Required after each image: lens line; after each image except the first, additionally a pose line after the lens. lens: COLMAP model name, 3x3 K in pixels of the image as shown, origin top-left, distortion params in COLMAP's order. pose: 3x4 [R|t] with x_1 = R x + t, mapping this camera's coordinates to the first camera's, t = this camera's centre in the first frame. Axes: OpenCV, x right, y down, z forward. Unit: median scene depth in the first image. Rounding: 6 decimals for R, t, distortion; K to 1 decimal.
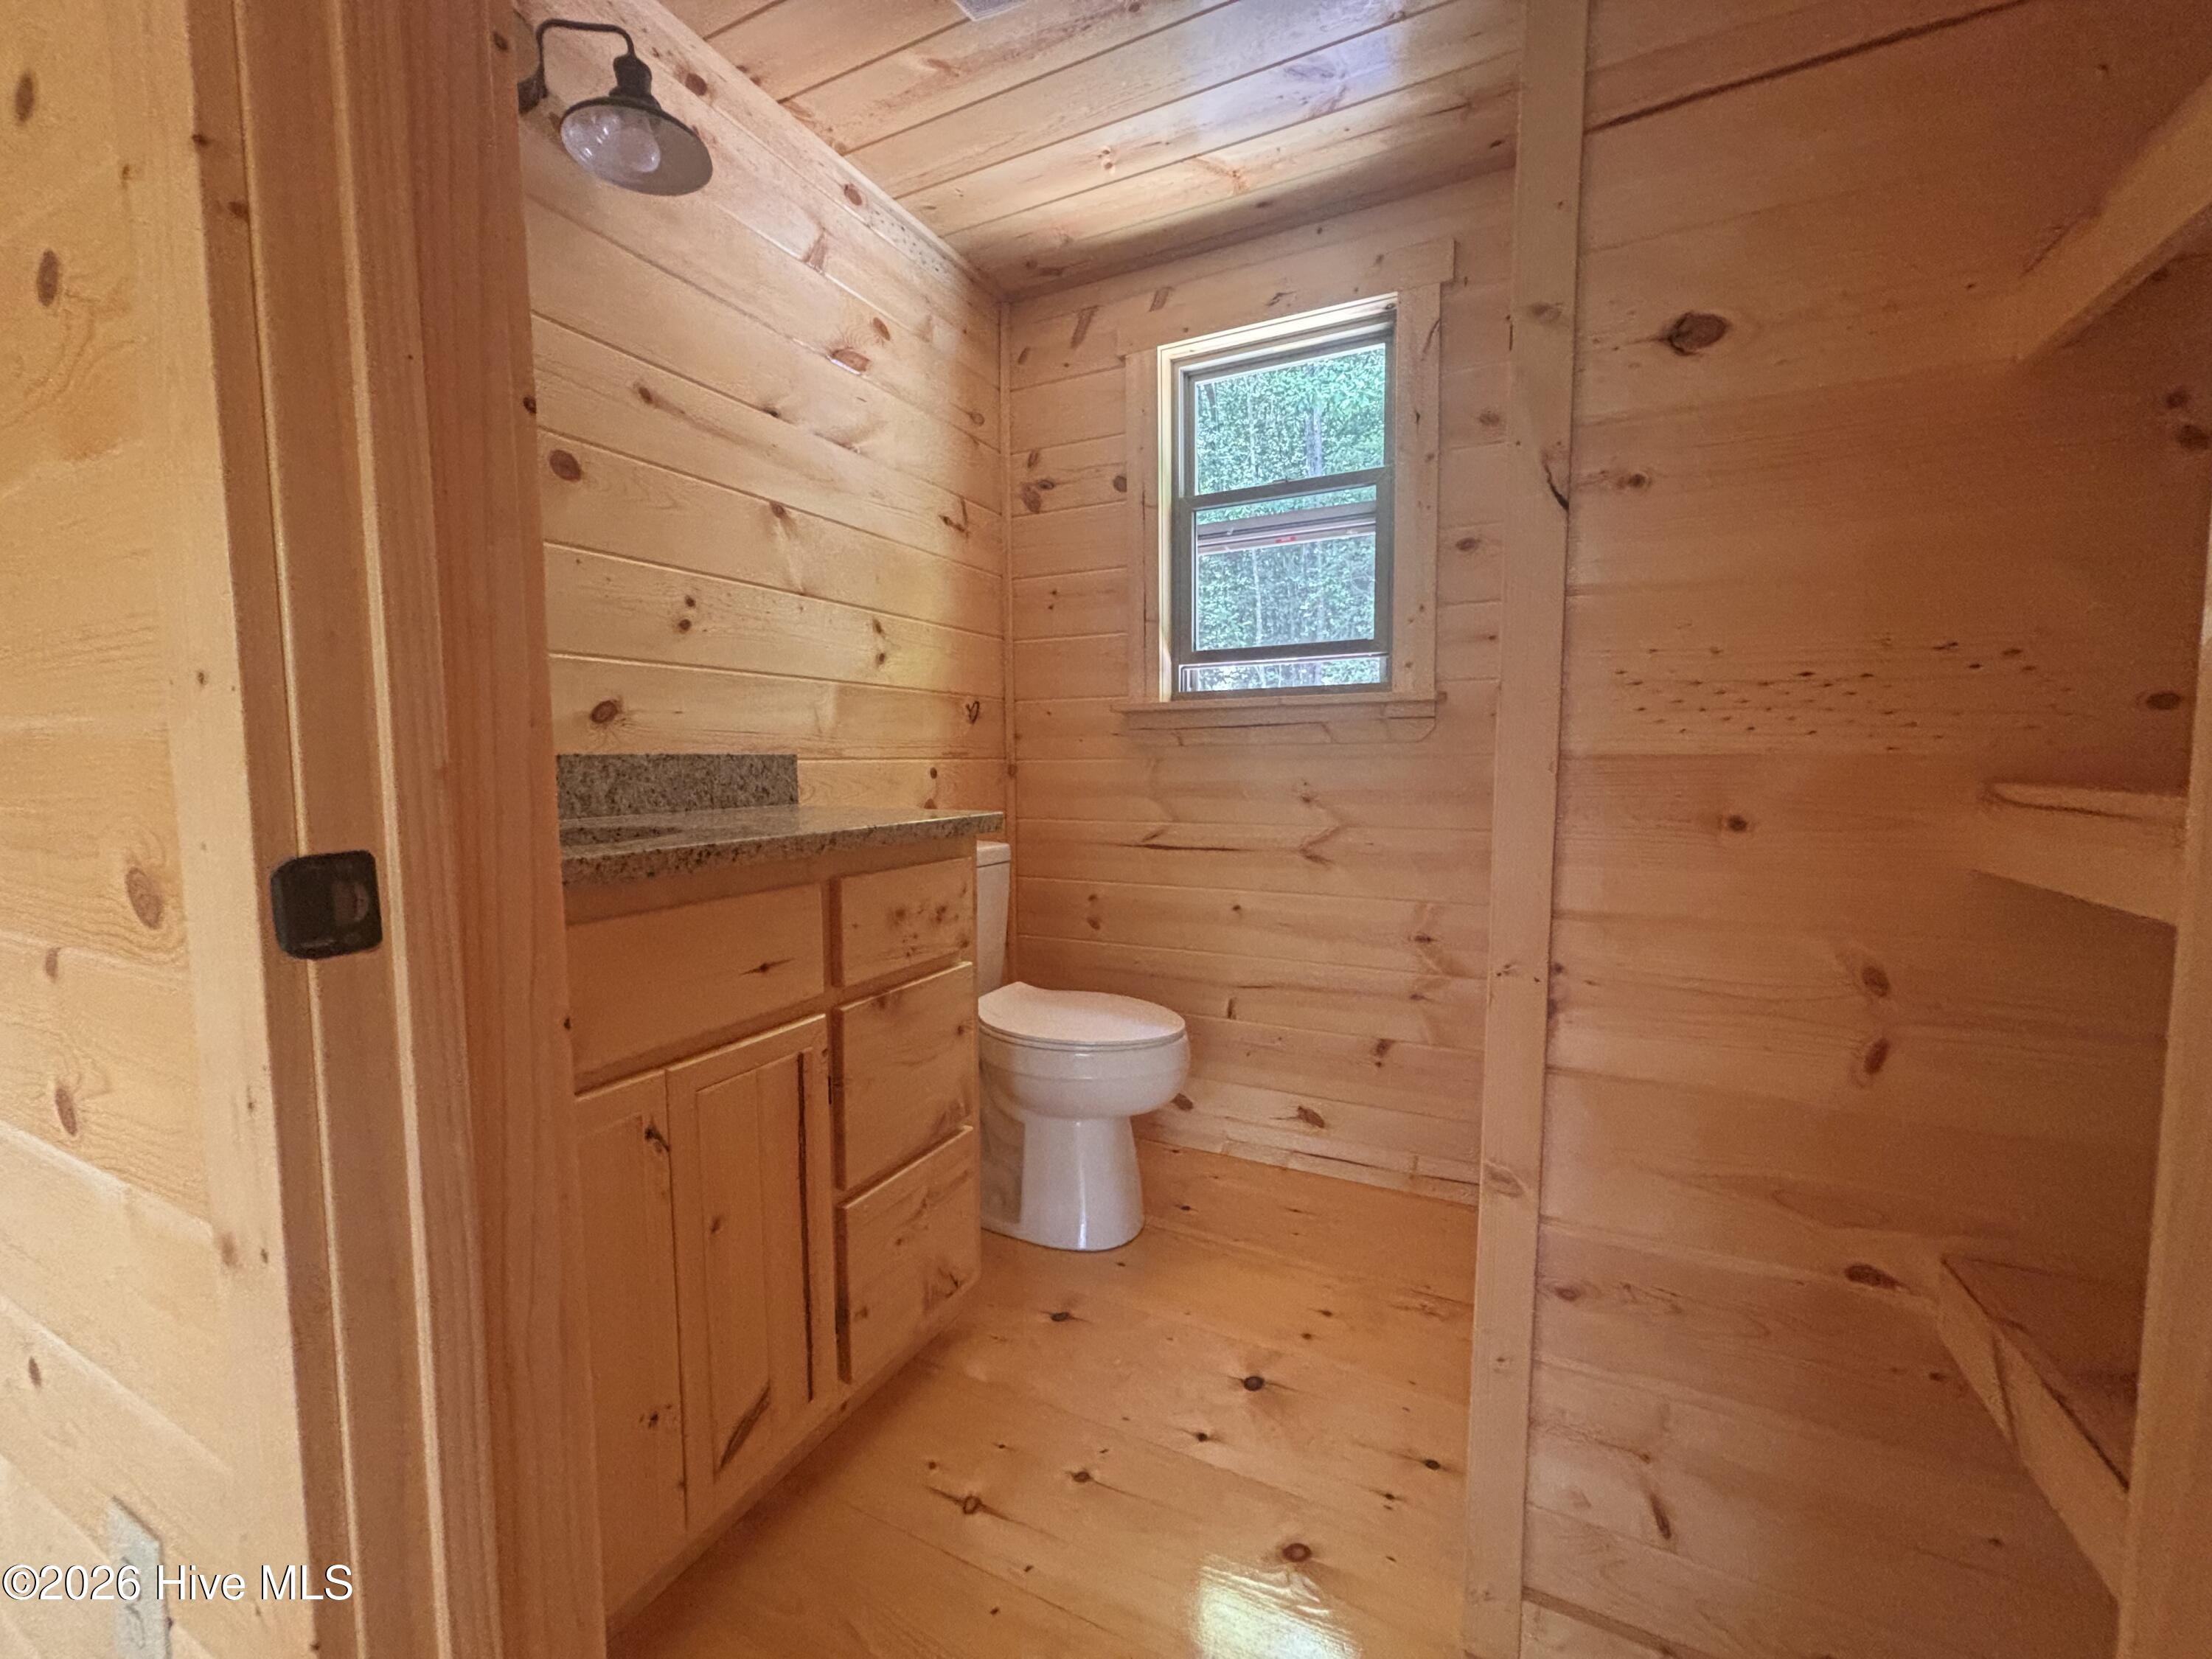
lens RADIAL K [[895.0, 0, 1106.8], [0, 895.0, 823.9], [0, 0, 1]] dist [-0.001302, -0.000056]
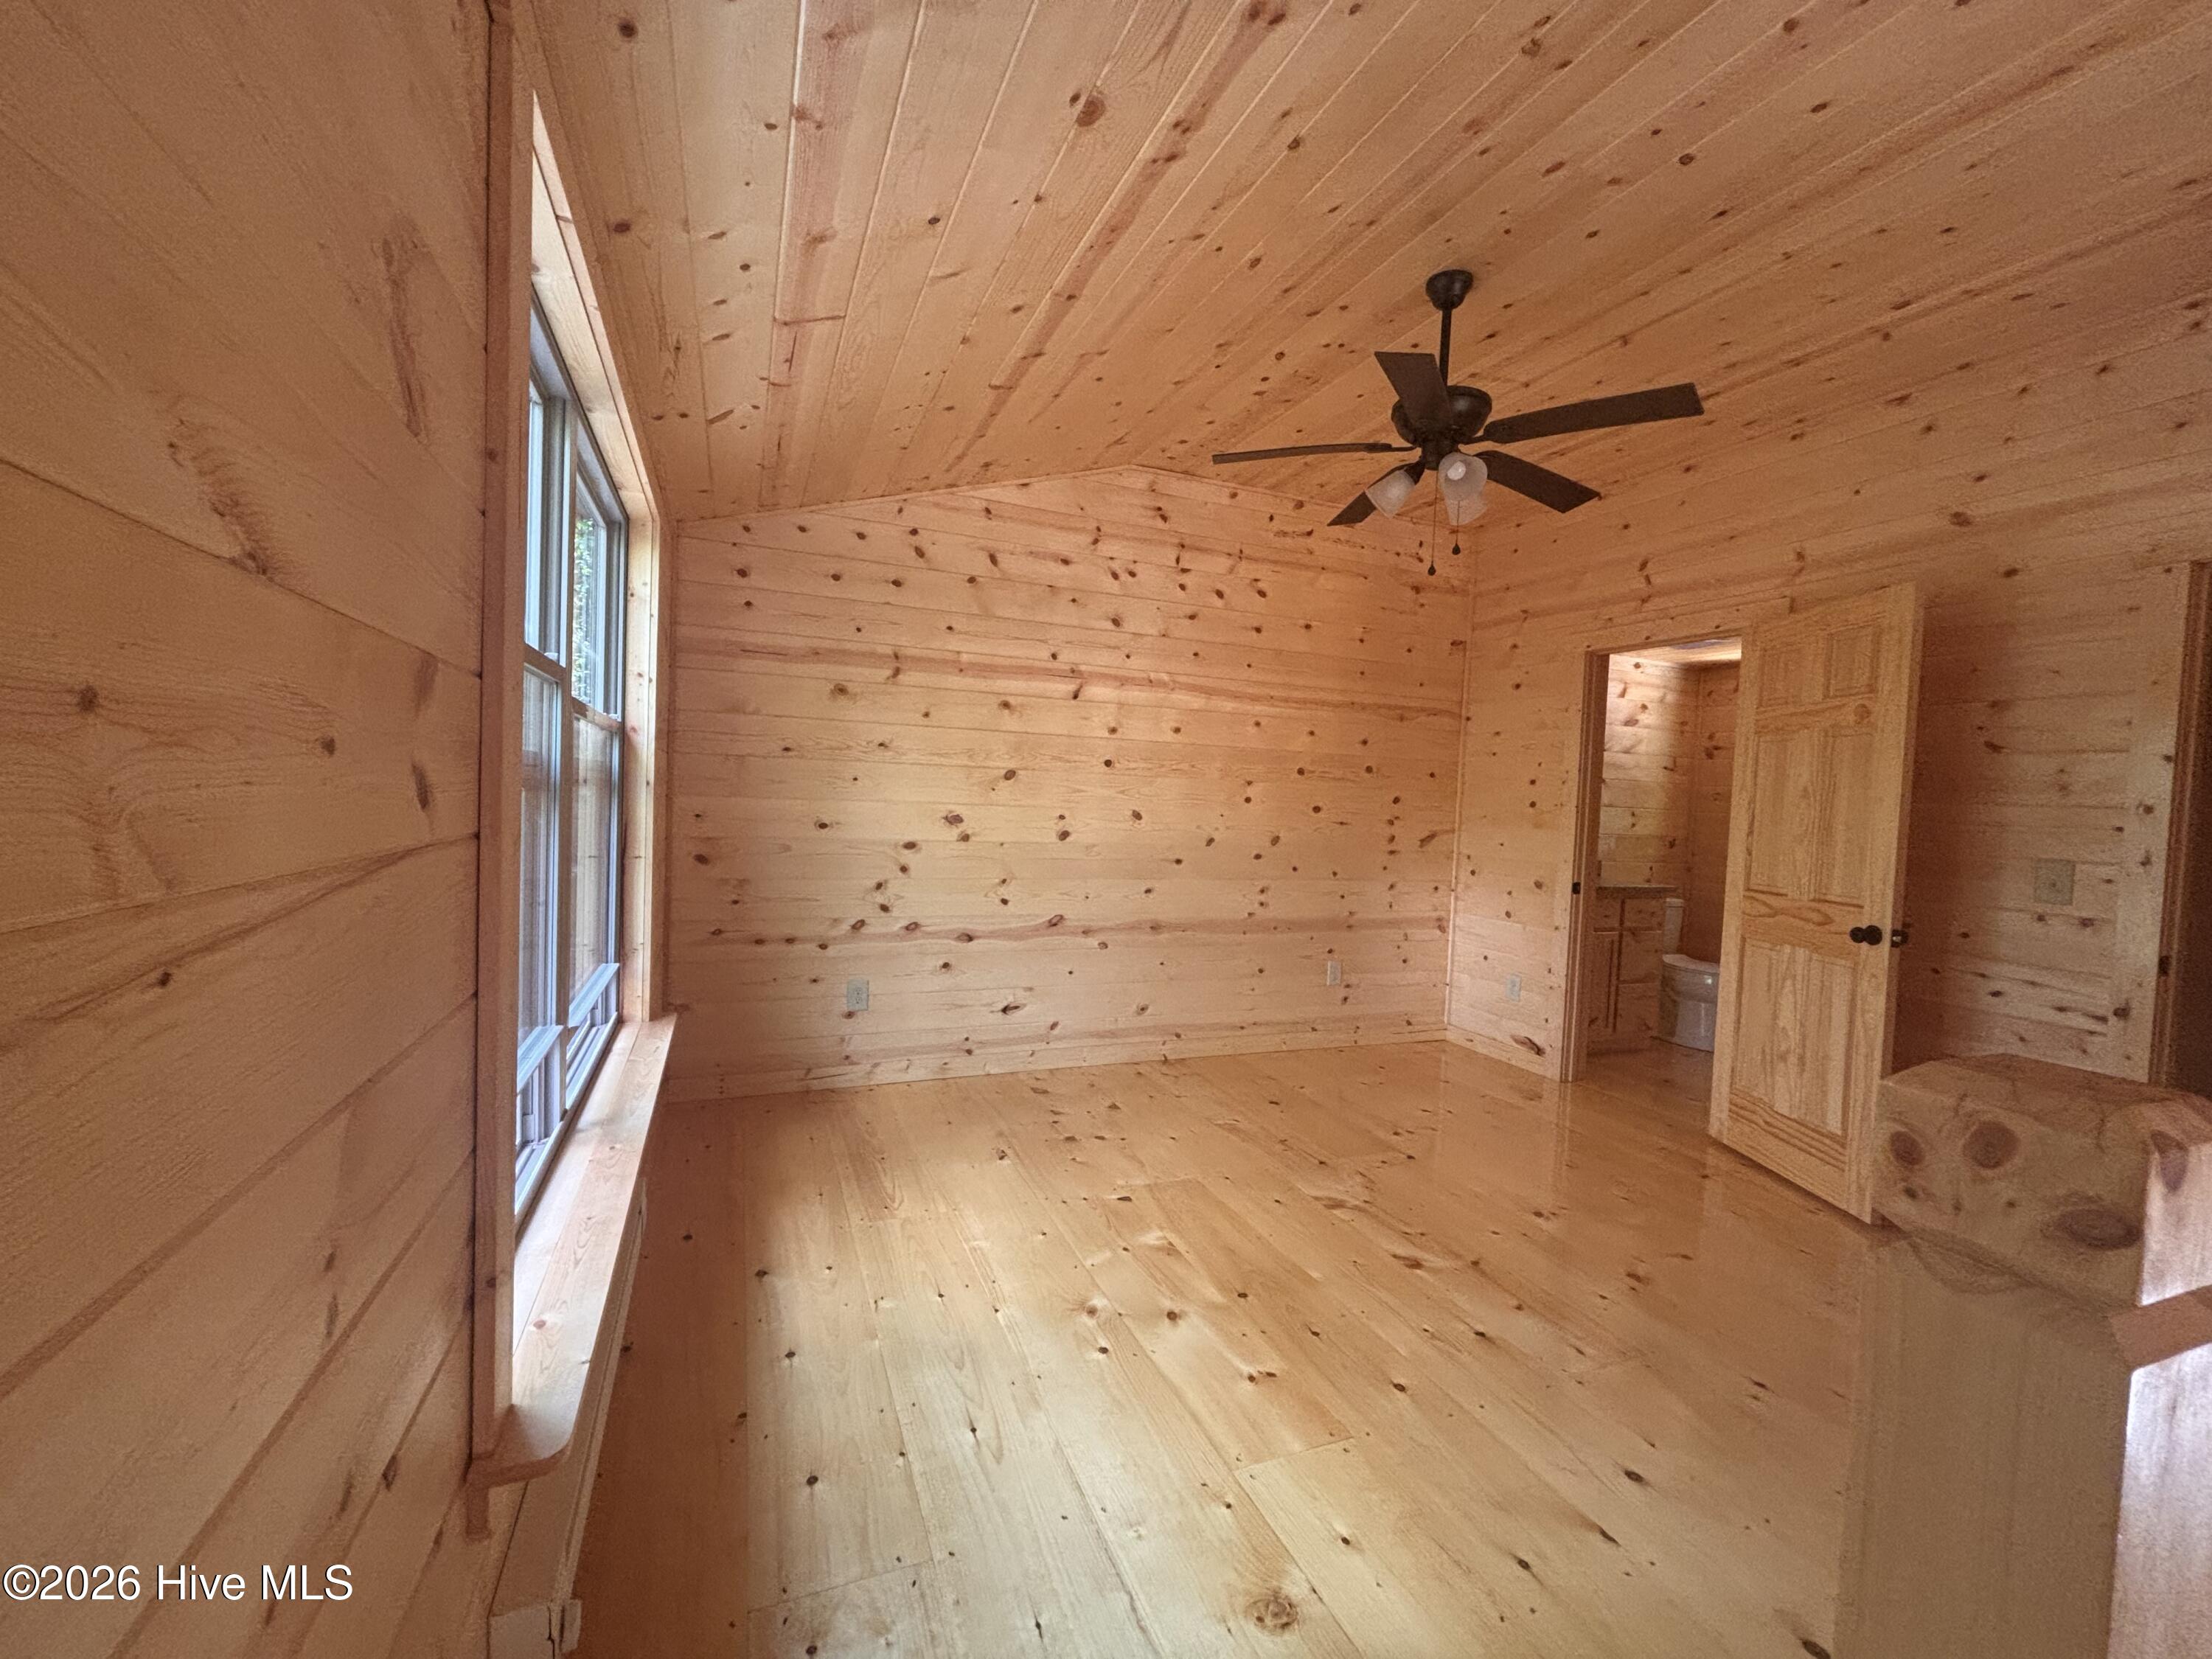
lens RADIAL K [[895.0, 0, 1106.8], [0, 895.0, 823.9], [0, 0, 1]] dist [-0.001302, -0.000056]
pose [[0.752812, 0.063686, -0.655147, 0.346812], [-0.101663, 0.994615, -0.020132, 0.029528], [0.650337, 0.081760, 0.755233, -2.237429]]
